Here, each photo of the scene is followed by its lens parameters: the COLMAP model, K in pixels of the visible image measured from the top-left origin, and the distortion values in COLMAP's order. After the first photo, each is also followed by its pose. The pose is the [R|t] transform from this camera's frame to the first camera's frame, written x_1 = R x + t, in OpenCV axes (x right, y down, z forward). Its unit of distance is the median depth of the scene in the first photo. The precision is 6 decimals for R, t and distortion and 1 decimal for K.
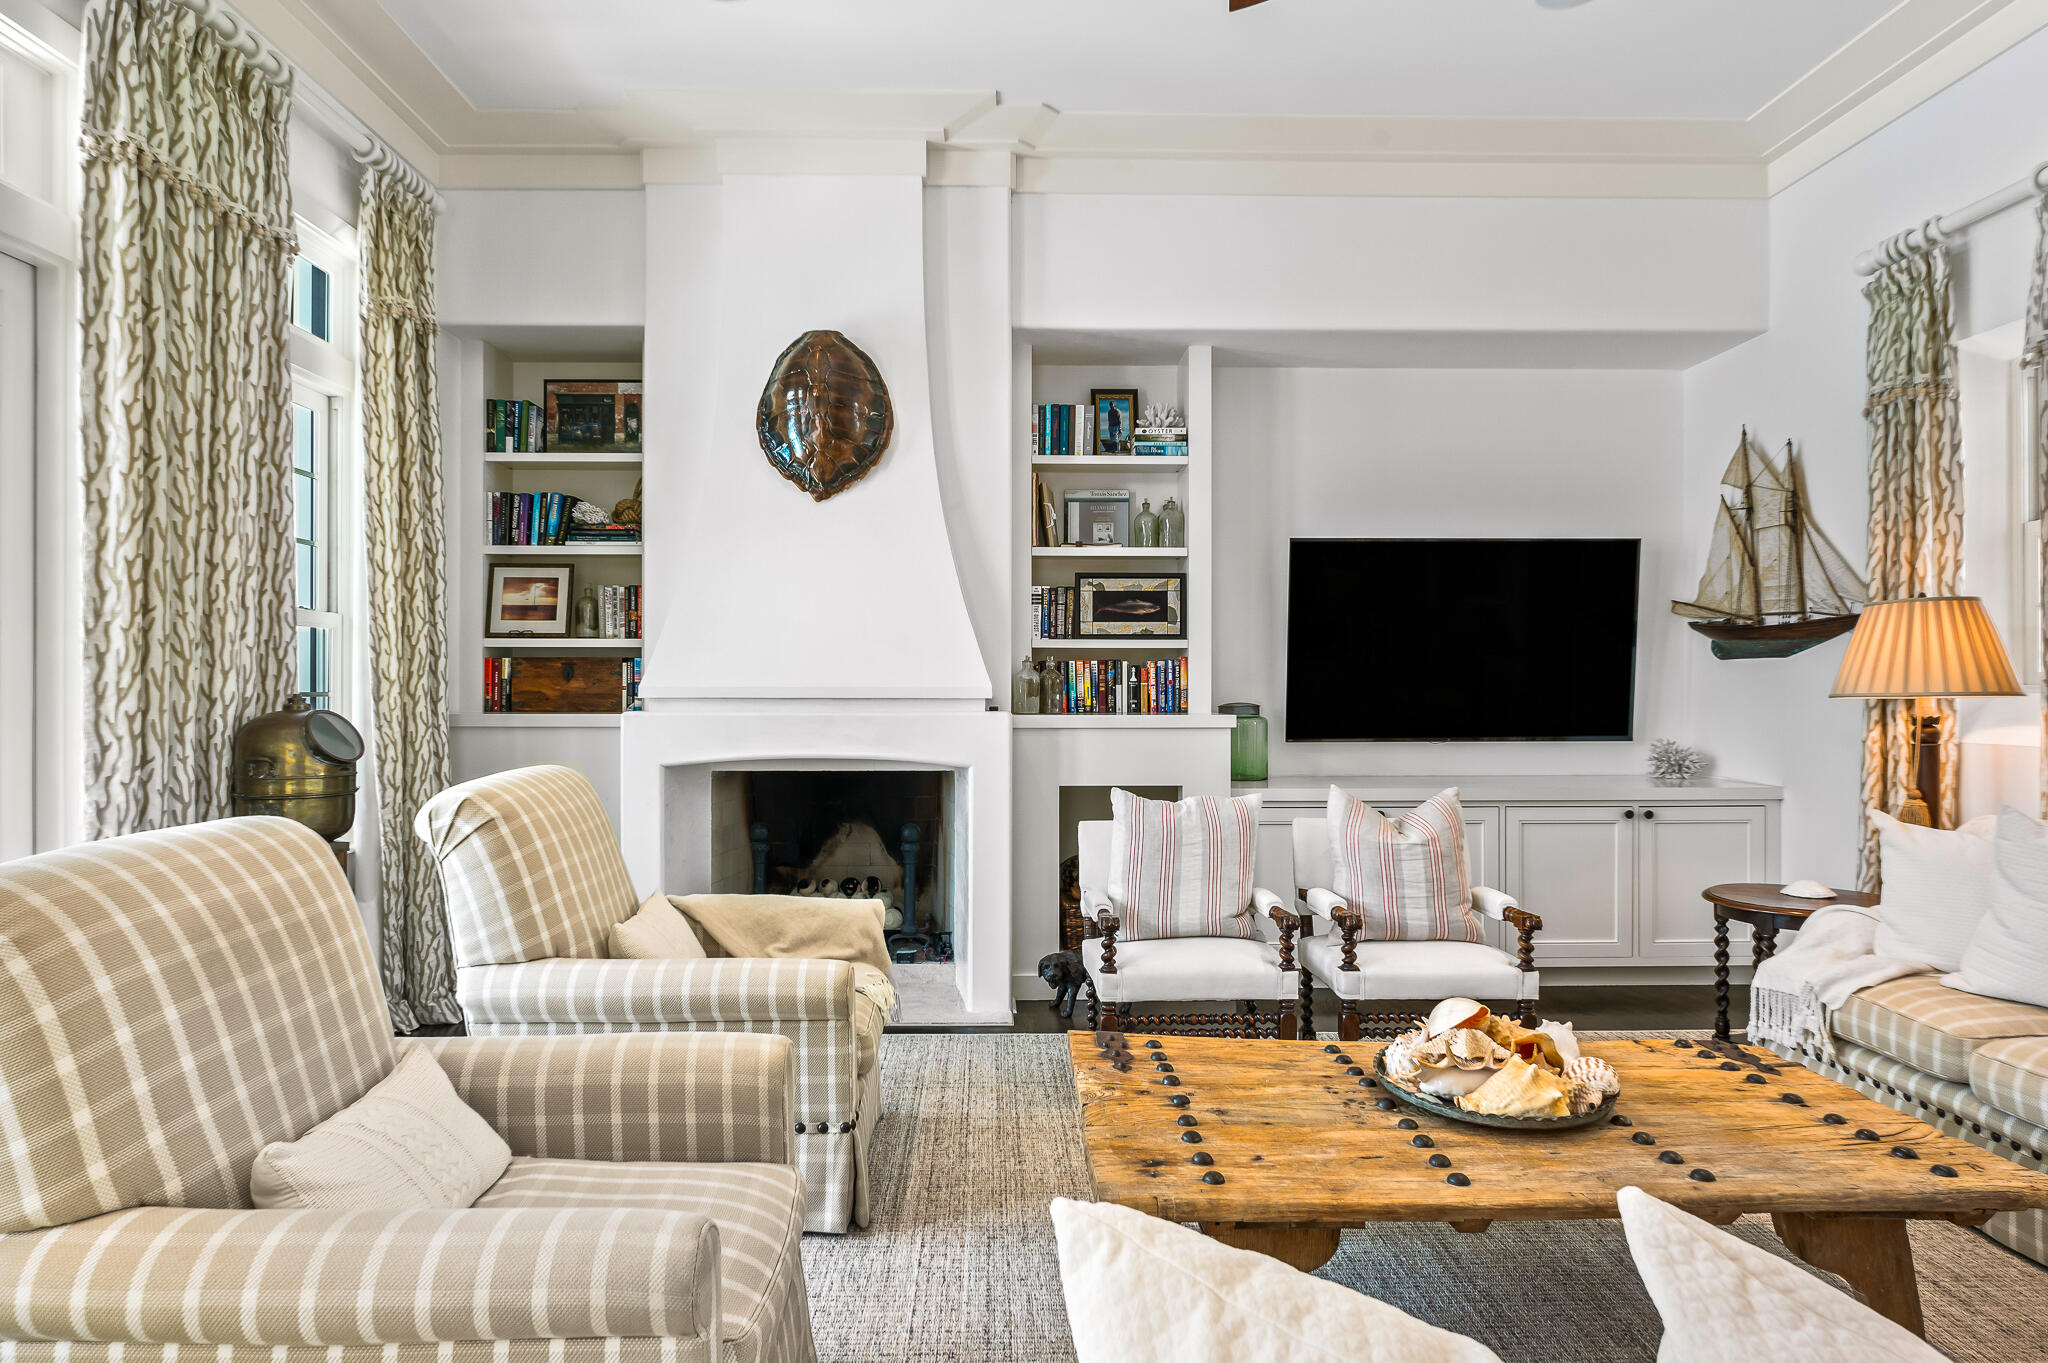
lens RADIAL K [[1093.8, 0, 993.7], [0, 1093.8, 688.8], [0, 0, 1]] dist [-0.005177, -0.002646]
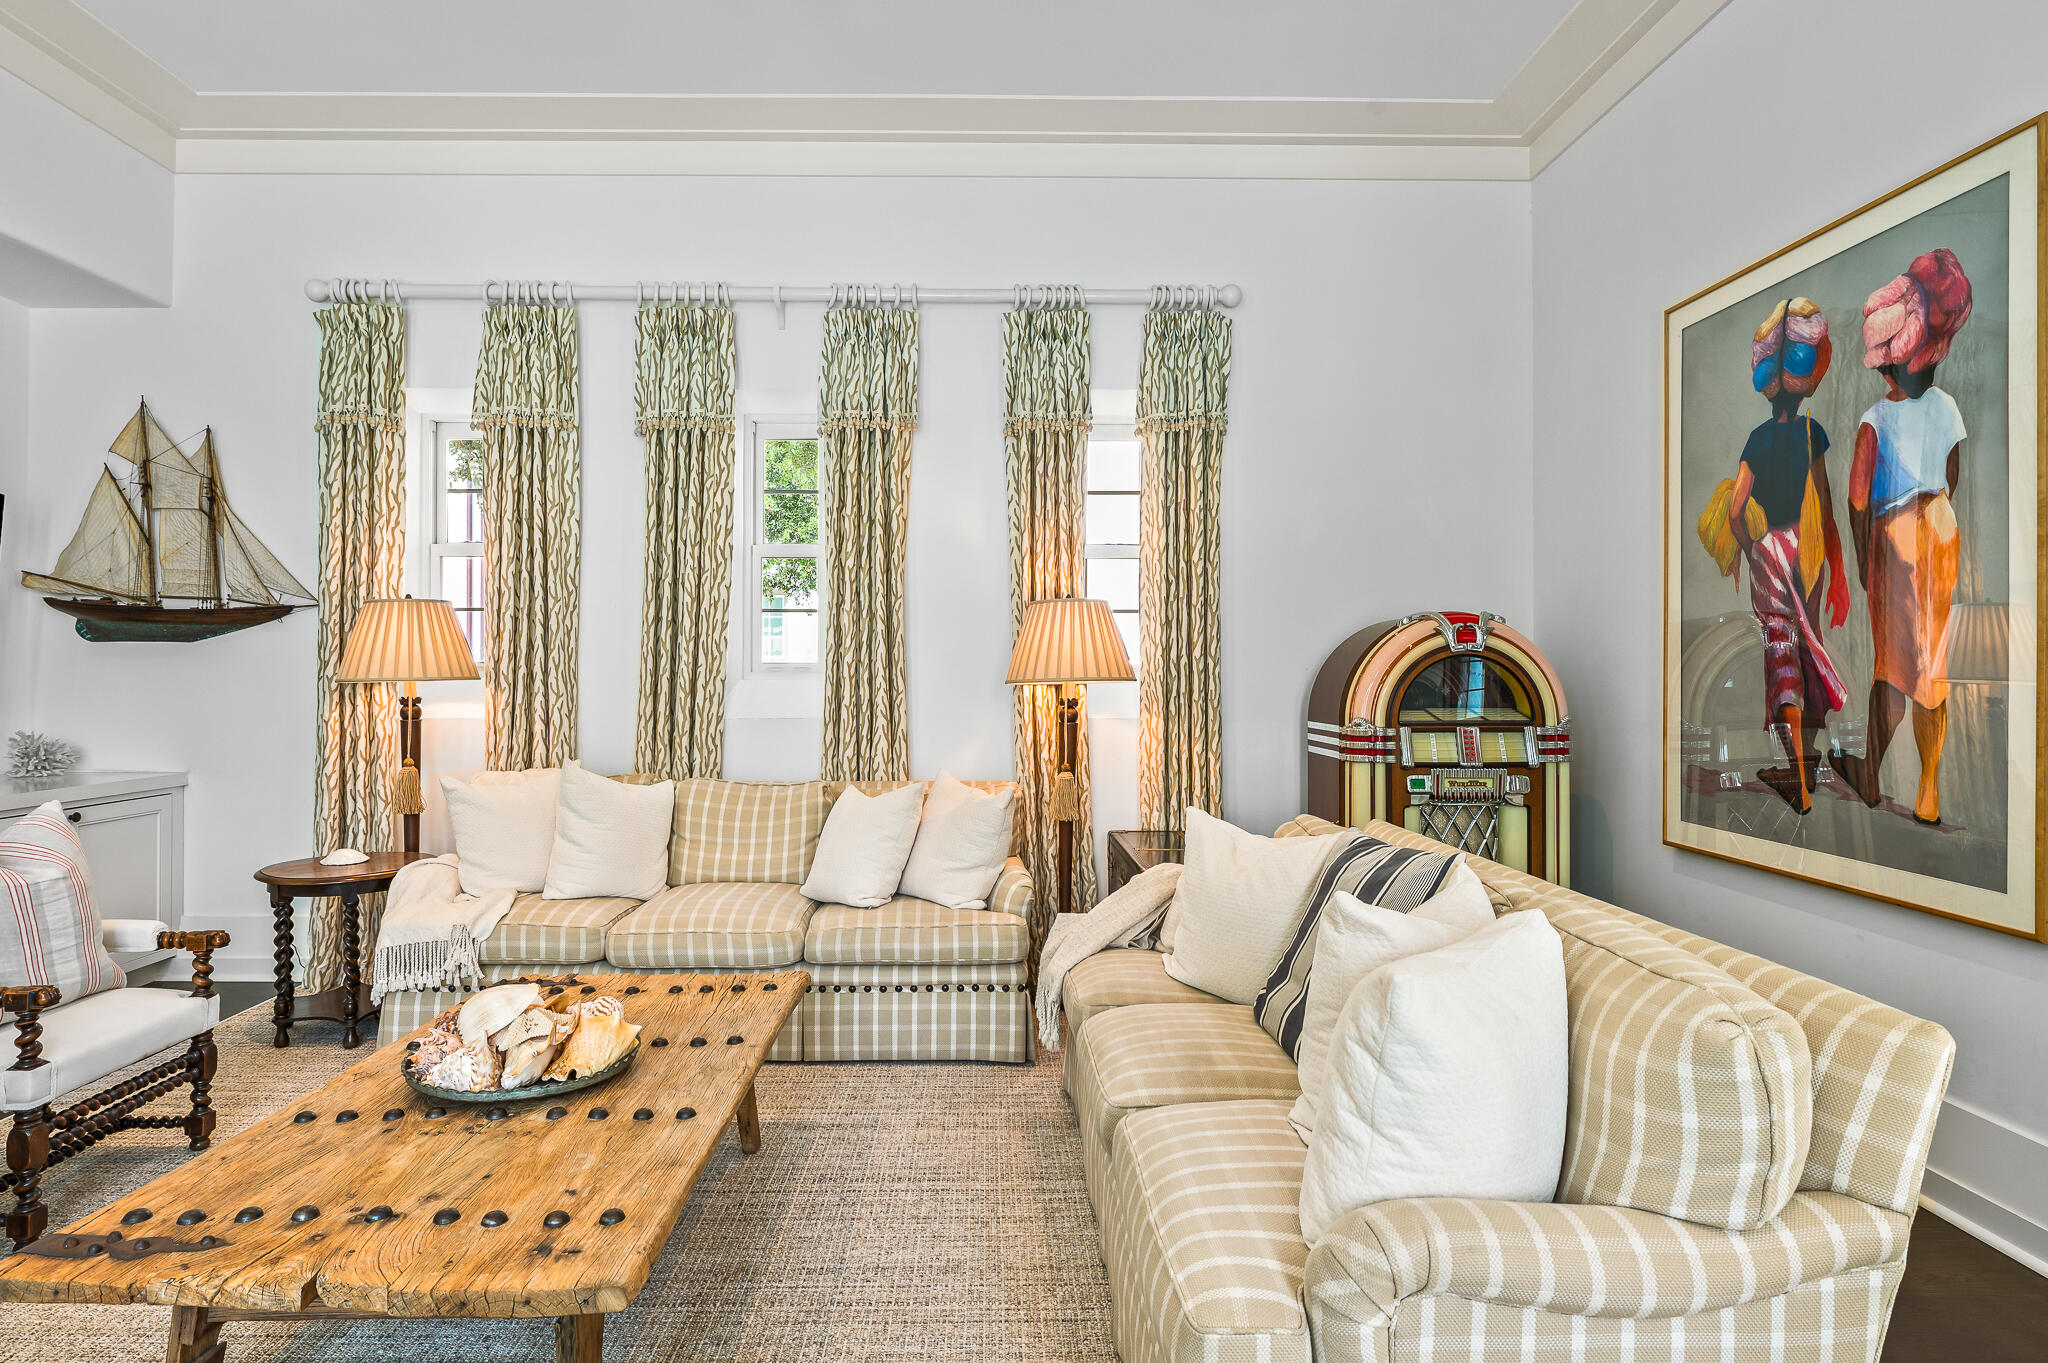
lens RADIAL K [[1093.8, 0, 993.9], [0, 1093.8, 675.6], [0, 0, 1]] dist [-0.005177, -0.002646]
pose [[0.029666, 0.000146, 0.999560, -0.301138], [-0.002792, 0.999996, -0.000063, -0.000313], [-0.999556, -0.002789, 0.029667, 0.286734]]
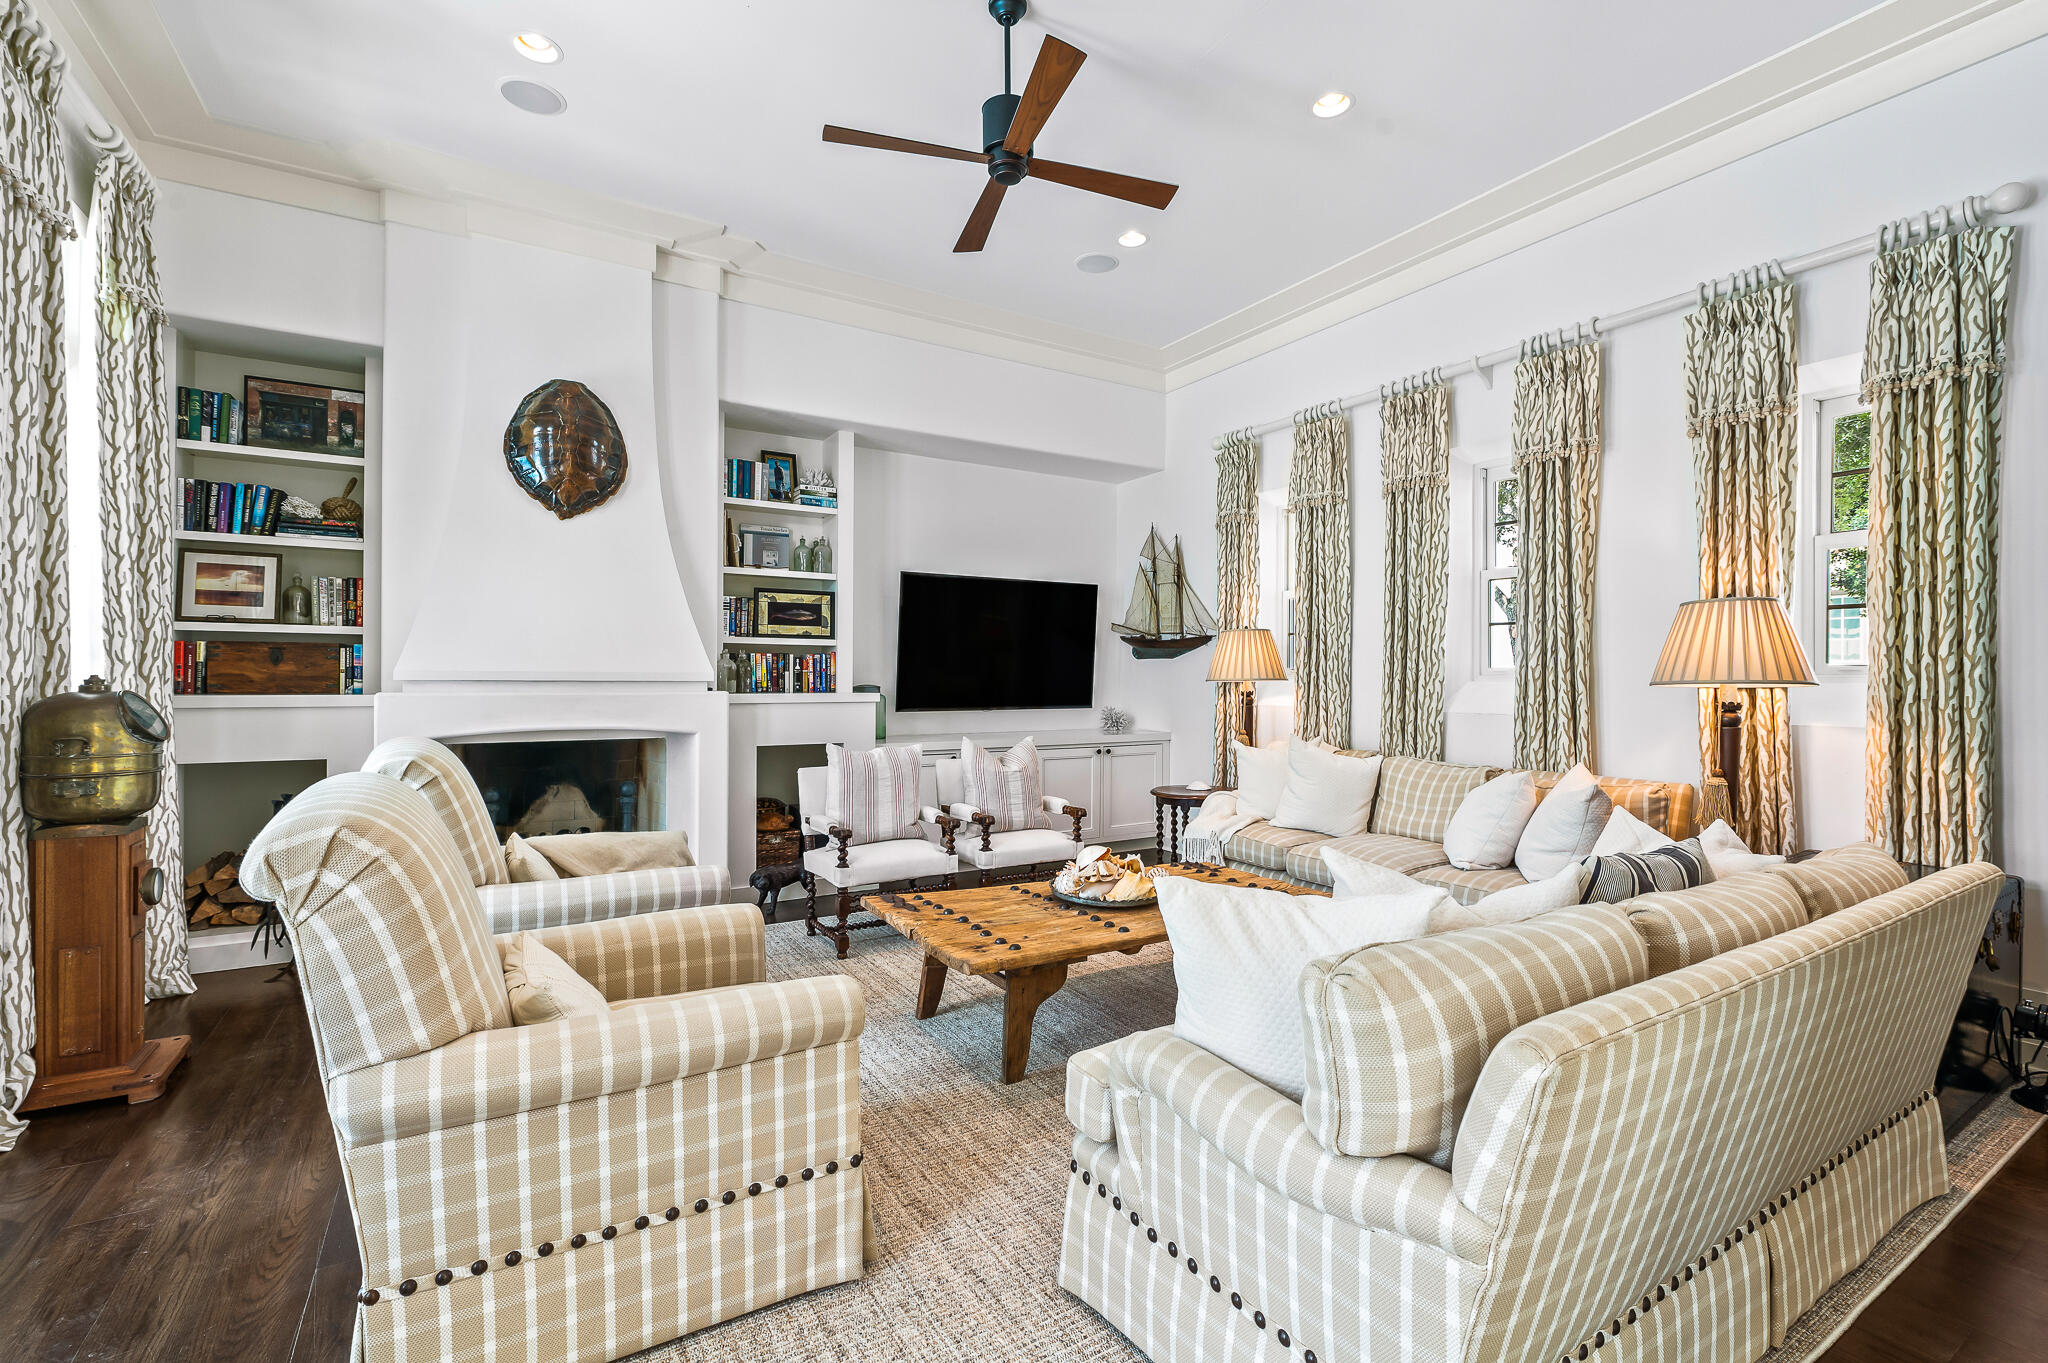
lens RADIAL K [[870.7, 0, 1018.6], [0, 870.7, 678.4], [0, 0, 1]] dist [-0.005138, -0.000811]
pose [[0.866977, 0.003096, 0.498339, -0.221526], [-0.005012, 0.999984, 0.002508, 0.000919], [-0.498323, -0.004672, 0.866979, -0.105314]]
